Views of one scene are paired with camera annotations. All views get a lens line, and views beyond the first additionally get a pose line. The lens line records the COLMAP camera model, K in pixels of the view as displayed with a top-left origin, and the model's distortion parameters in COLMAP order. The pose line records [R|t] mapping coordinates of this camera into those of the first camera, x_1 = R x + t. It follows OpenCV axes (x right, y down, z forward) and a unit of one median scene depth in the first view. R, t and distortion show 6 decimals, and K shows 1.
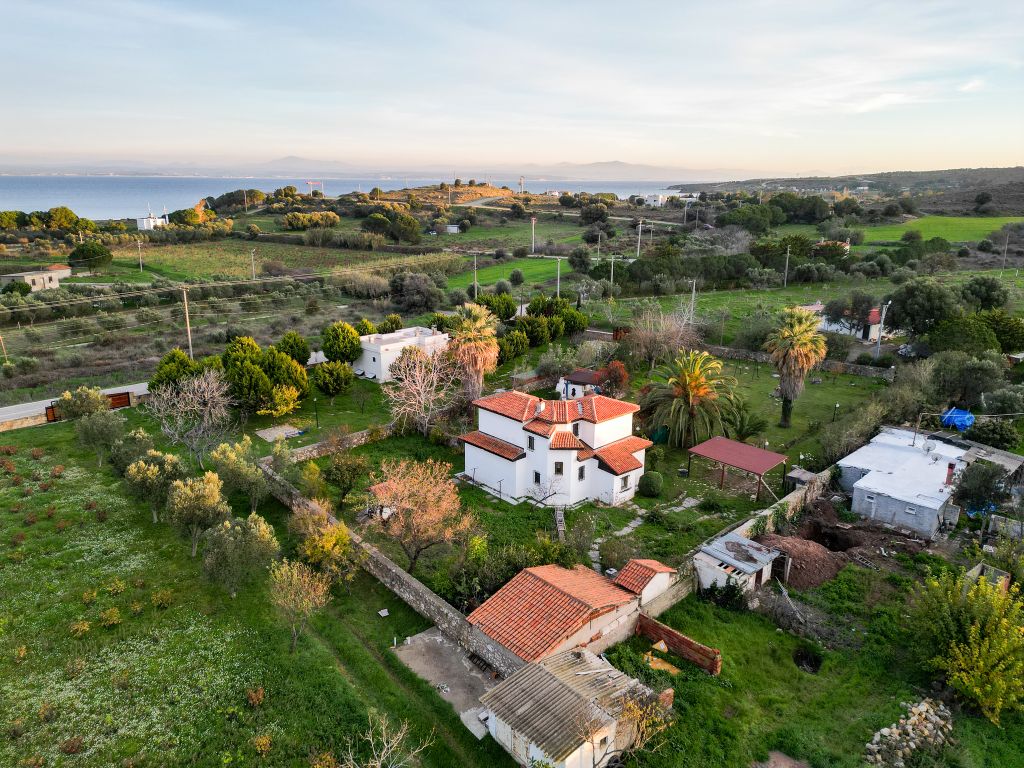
lens RADIAL K [[712.7, 0, 512.4], [0, 712.7, 383.8], [0, 0, 1]] dist [0.079627, -0.075385]
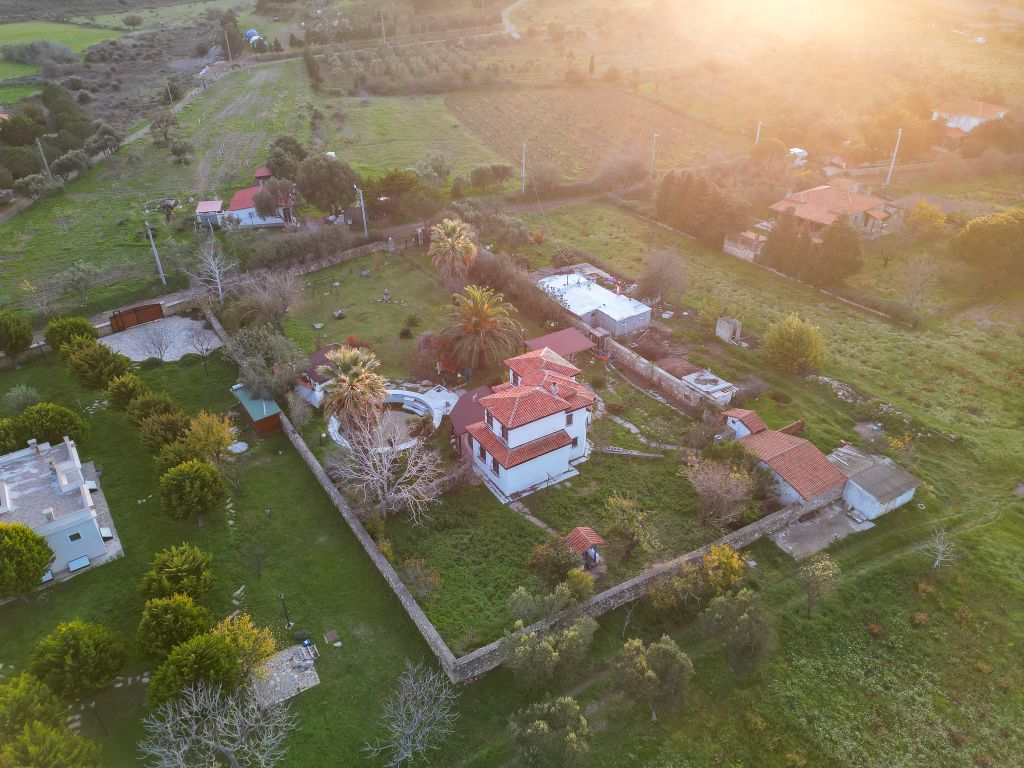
lens RADIAL K [[712.7, 0, 512.4], [0, 712.7, 383.8], [0, 0, 1]] dist [0.079627, -0.075385]
pose [[0.189045, -0.524089, 0.830417, -0.850369], [0.276323, 0.839885, 0.467160, -0.488599], [-0.942289, 0.141148, 0.303594, 0.714966]]
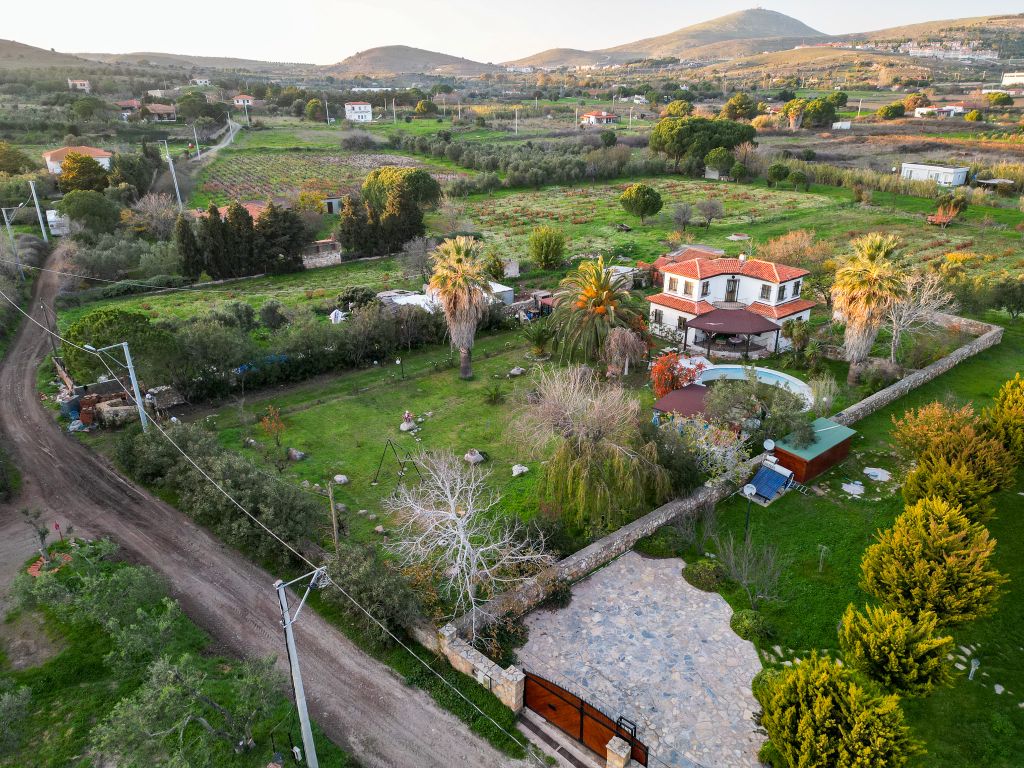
lens RADIAL K [[712.7, 0, 512.4], [0, 712.7, 383.8], [0, 0, 1]] dist [0.079627, -0.075385]
pose [[-0.995839, -0.034749, 0.084242, 0.323028], [0.026833, 0.771640, 0.635493, -0.599129], [-0.087087, 0.635109, -0.767497, 2.100282]]
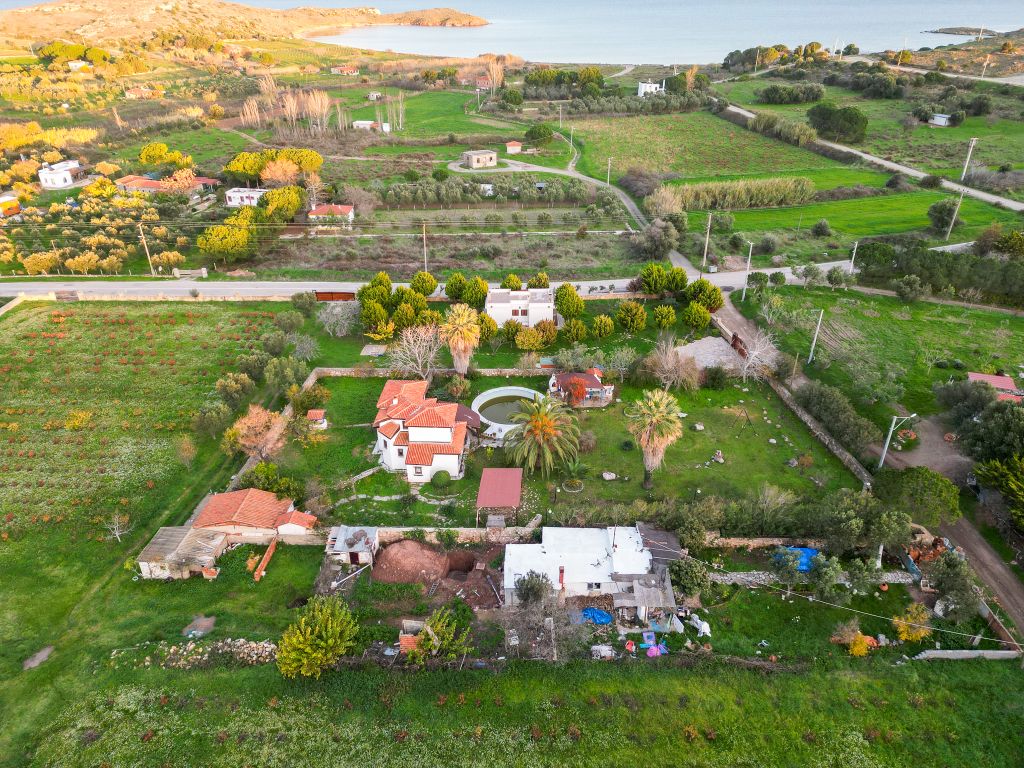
lens RADIAL K [[712.7, 0, 512.4], [0, 712.7, 383.8], [0, 0, 1]] dist [0.079627, -0.075385]
pose [[0.694961, 0.347020, -0.629767, 1.114099], [-0.189979, 0.933327, 0.304645, -0.493238], [0.693497, -0.092074, 0.714552, 0.104837]]
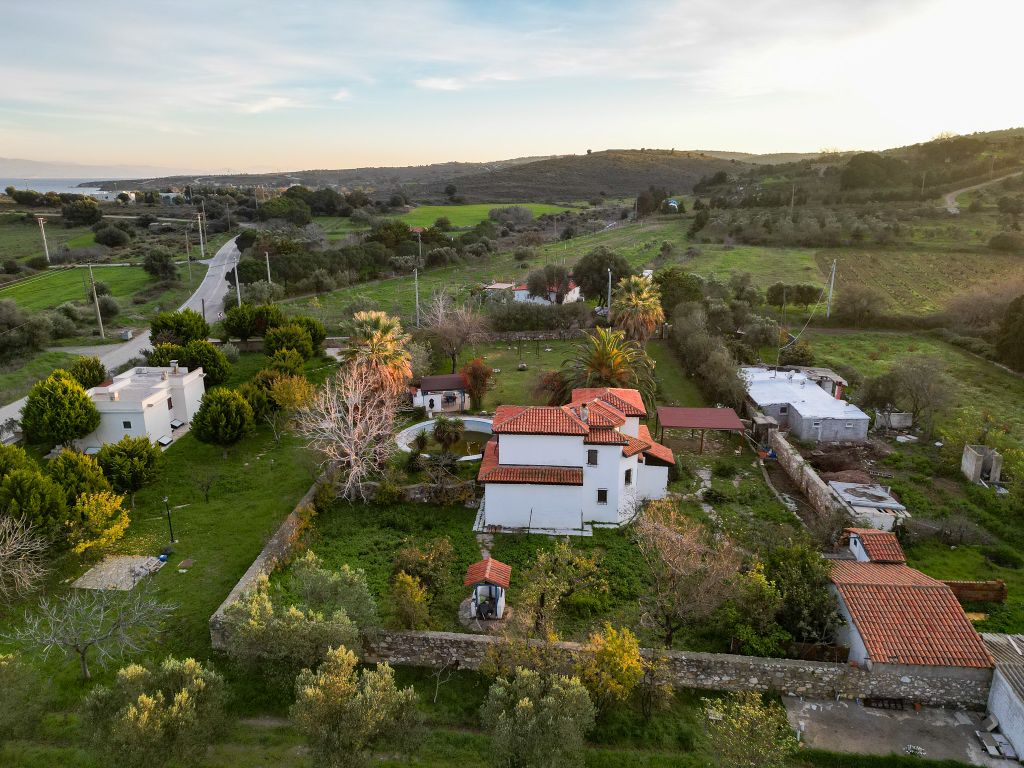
lens RADIAL K [[712.7, 0, 512.4], [0, 712.7, 383.8], [0, 0, 1]] dist [0.079627, -0.075385]
pose [[0.734413, -0.196338, 0.649683, -0.550194], [0.194682, 0.977959, 0.075472, -0.080132], [-0.650181, 0.071054, 0.756449, 0.407517]]
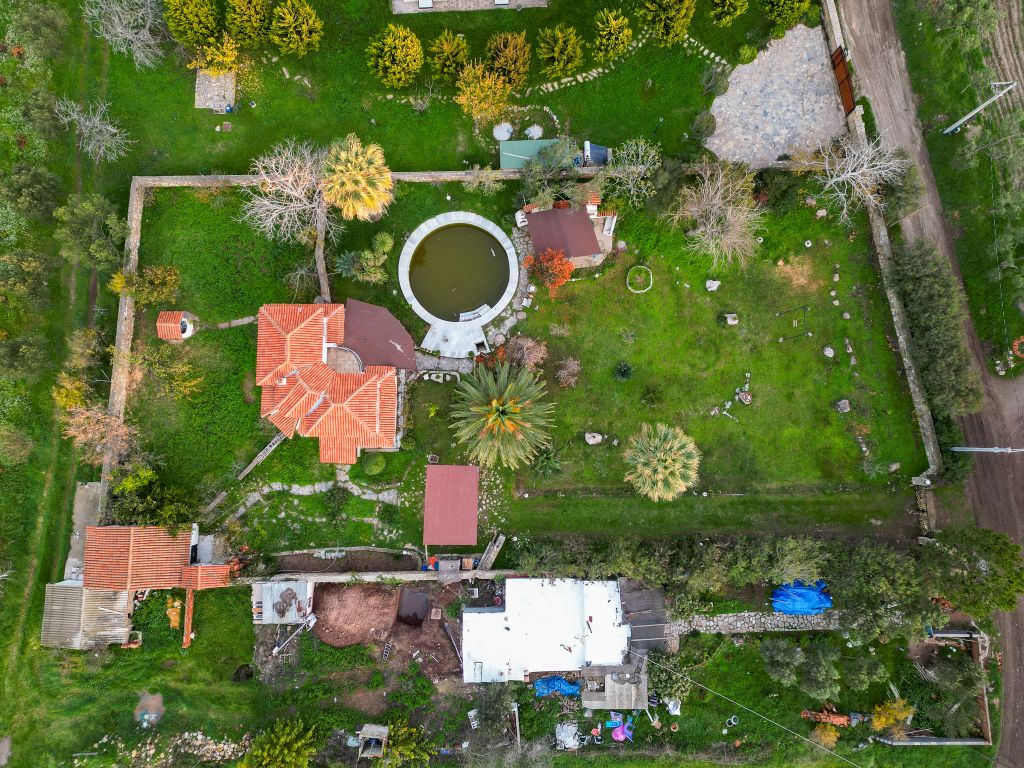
lens RADIAL K [[712.7, 0, 512.4], [0, 712.7, 383.8], [0, 0, 1]] dist [0.079627, -0.075385]
pose [[0.724213, 0.685895, -0.071160, 0.340036], [-0.170047, 0.277642, 0.945515, -0.953185], [0.668281, -0.672654, 0.317706, 0.875402]]
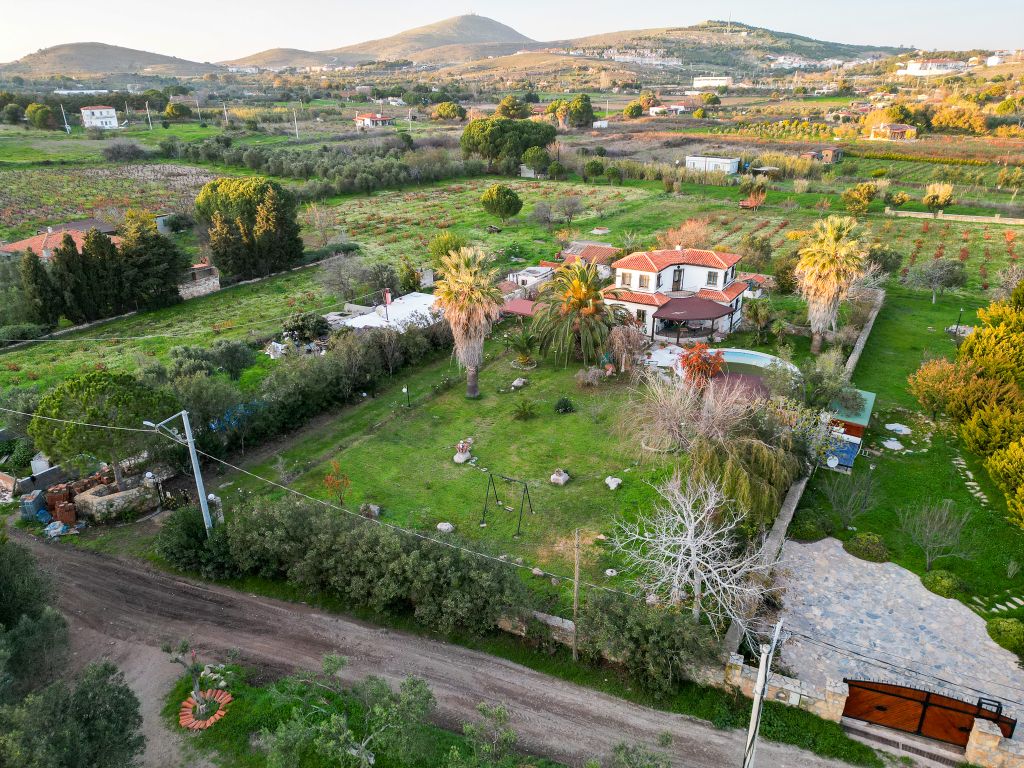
lens RADIAL K [[712.7, 0, 512.4], [0, 712.7, 383.8], [0, 0, 1]] dist [0.079627, -0.075385]
pose [[-0.967033, 0.103155, -0.232822, 0.661901], [-0.068148, 0.776099, 0.626918, -0.575916], [0.245363, 0.622117, -0.743484, 2.027760]]
